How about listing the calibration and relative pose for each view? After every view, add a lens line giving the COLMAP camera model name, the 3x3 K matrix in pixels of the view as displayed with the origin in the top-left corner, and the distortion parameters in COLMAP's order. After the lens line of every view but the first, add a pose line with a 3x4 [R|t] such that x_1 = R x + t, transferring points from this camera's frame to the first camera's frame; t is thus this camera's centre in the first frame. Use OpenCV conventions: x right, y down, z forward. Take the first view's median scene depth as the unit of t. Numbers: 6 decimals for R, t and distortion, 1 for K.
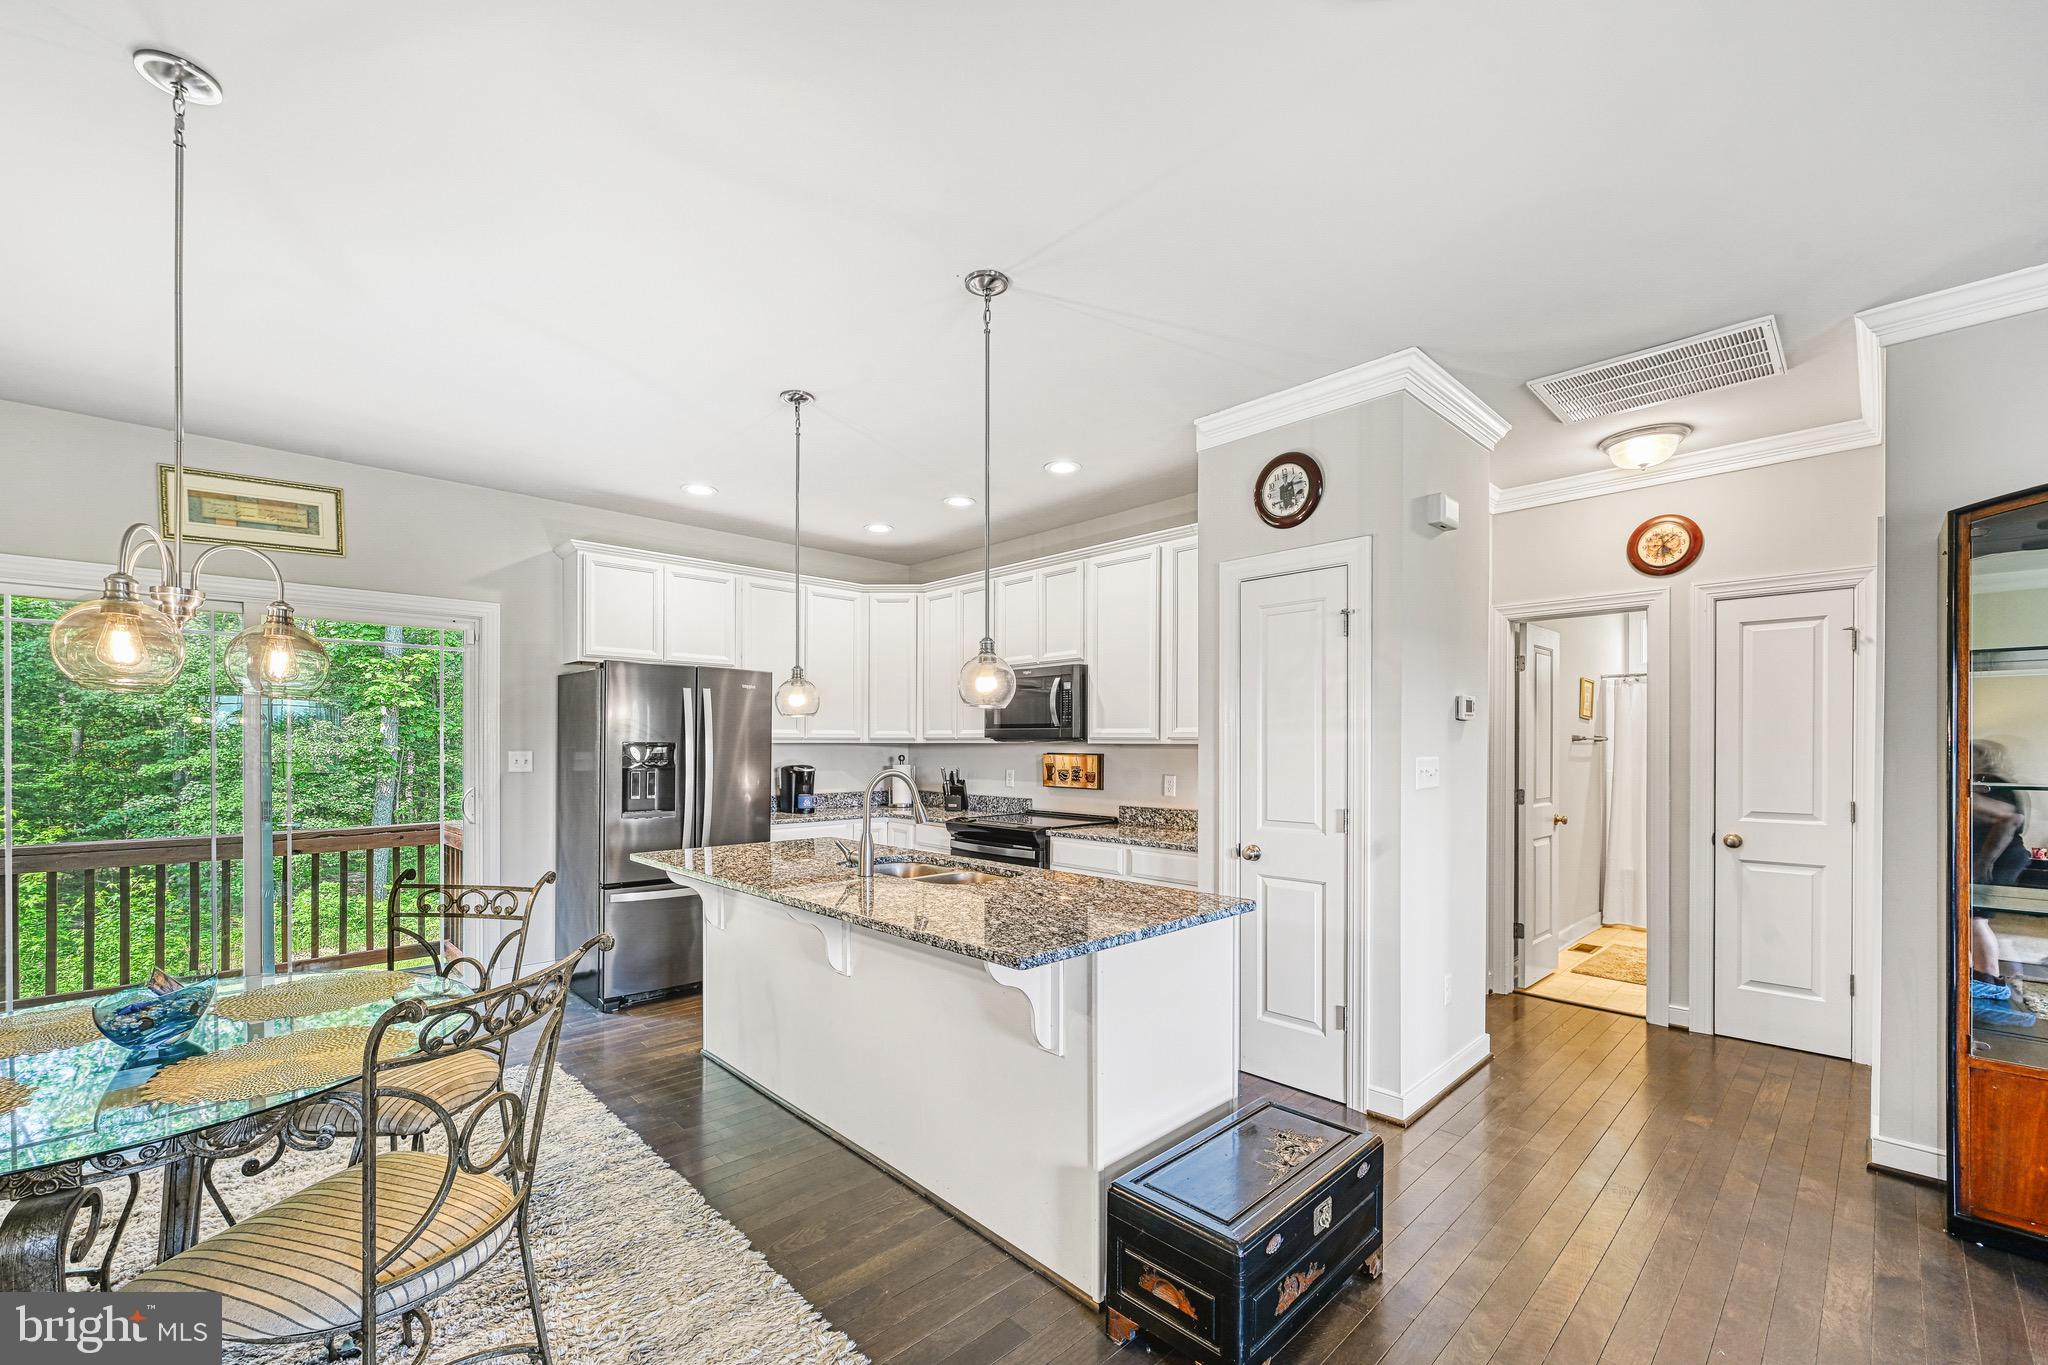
lens RADIAL K [[829.2, 0, 1019.6], [0, 829.2, 739.1], [0, 0, 1]] dist [0.001246, 0.000182]
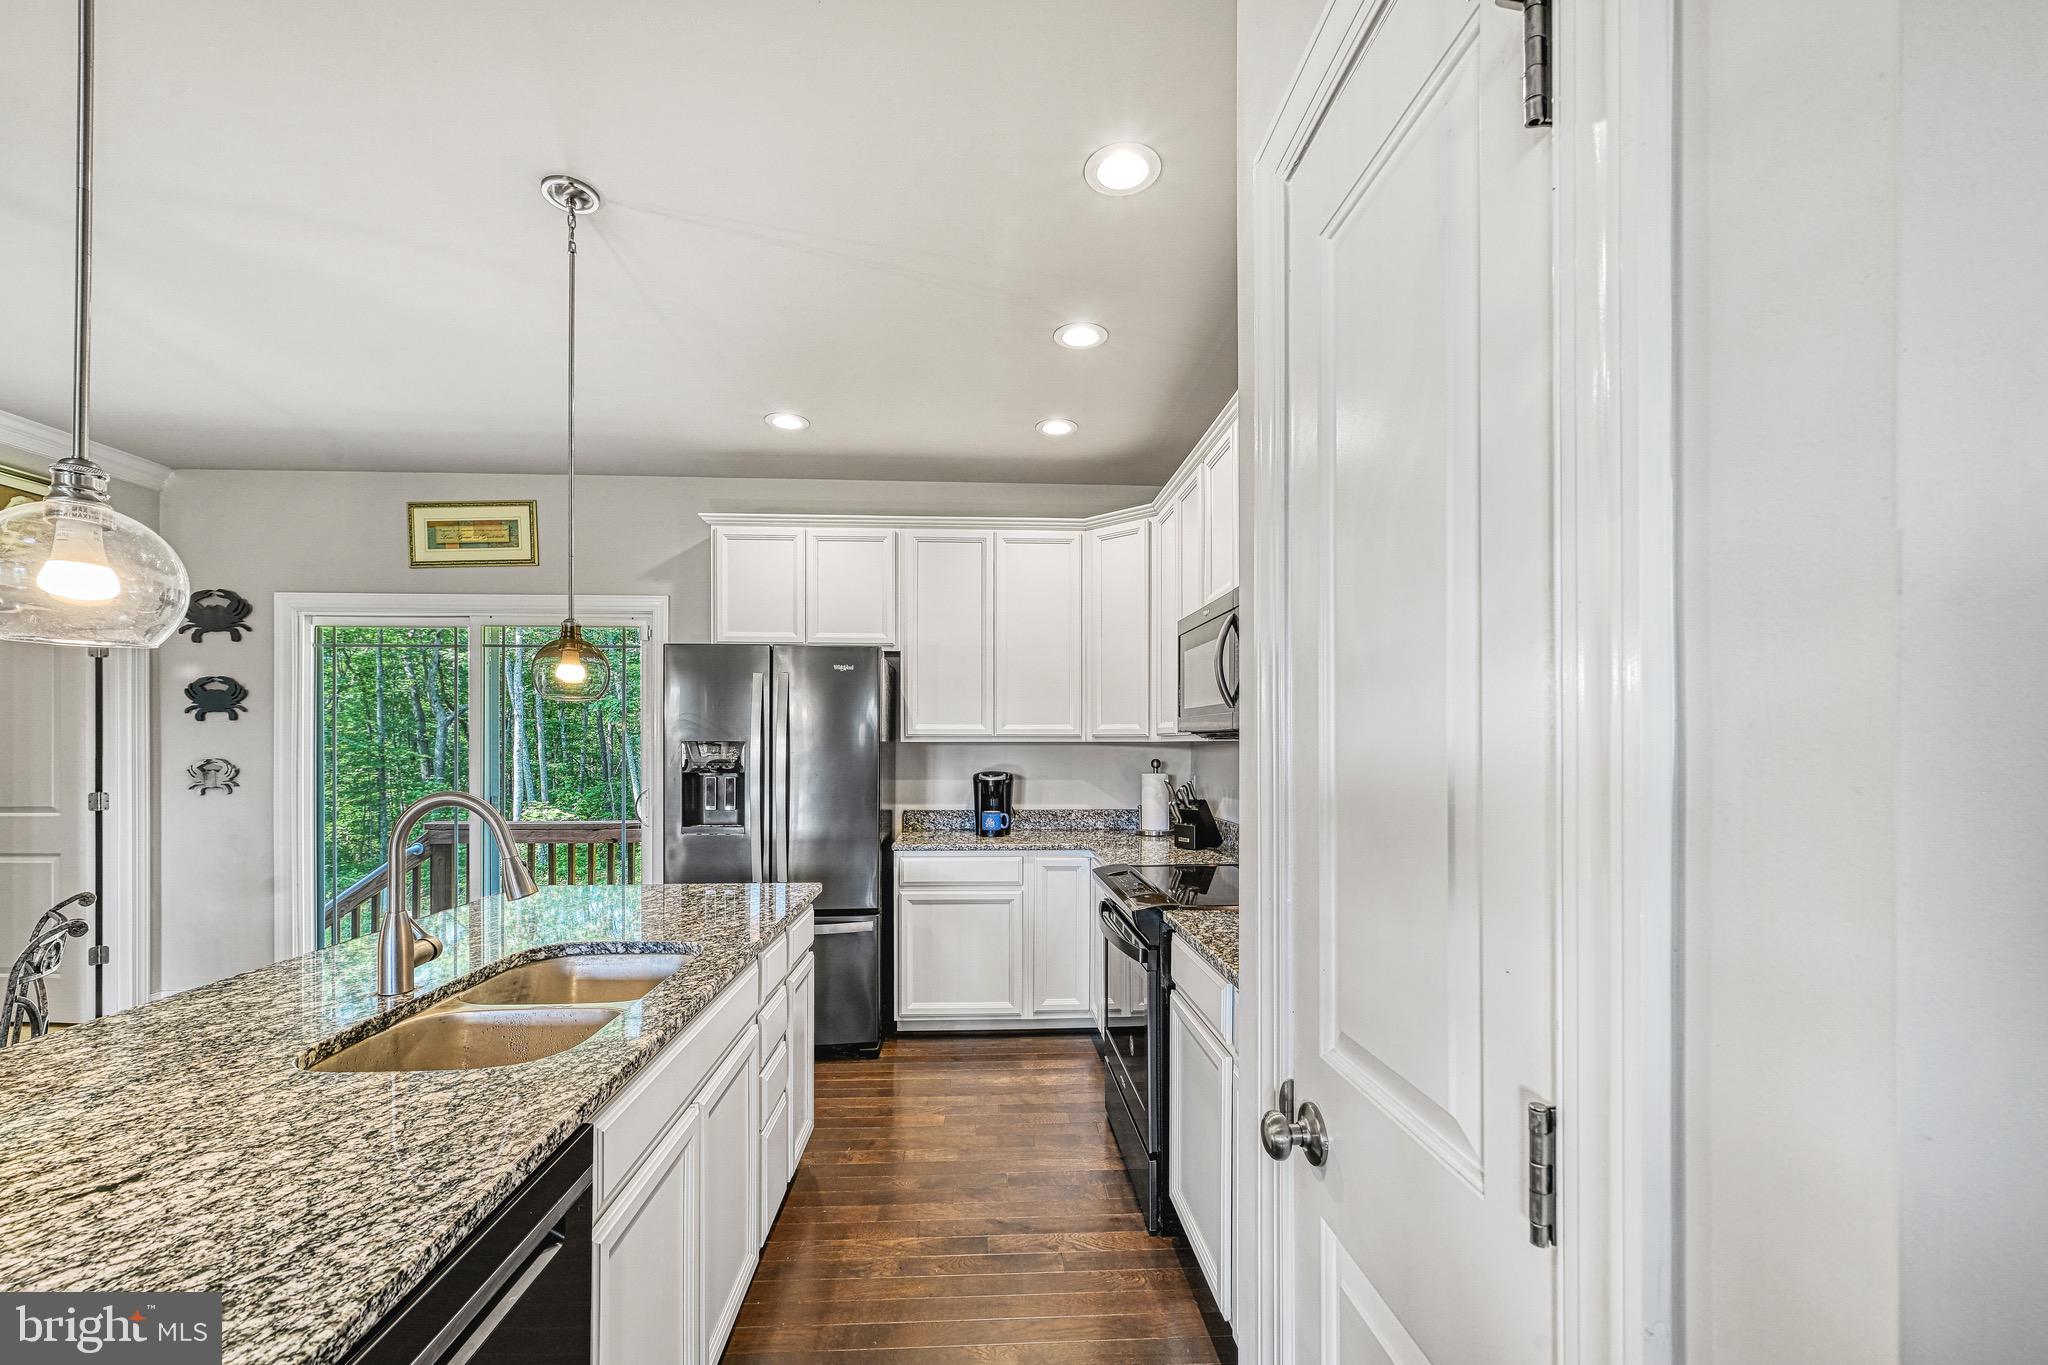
lens RADIAL K [[829.2, 0, 1002.5], [0, 829.2, 743.0], [0, 0, 1]] dist [0.001246, 0.000182]
pose [[0.749068, -0.000229, -0.662493, 0.275773], [0.001419, 0.999998, 0.001259, 0.005413], [0.662491, -0.001884, 0.749067, 0.507441]]
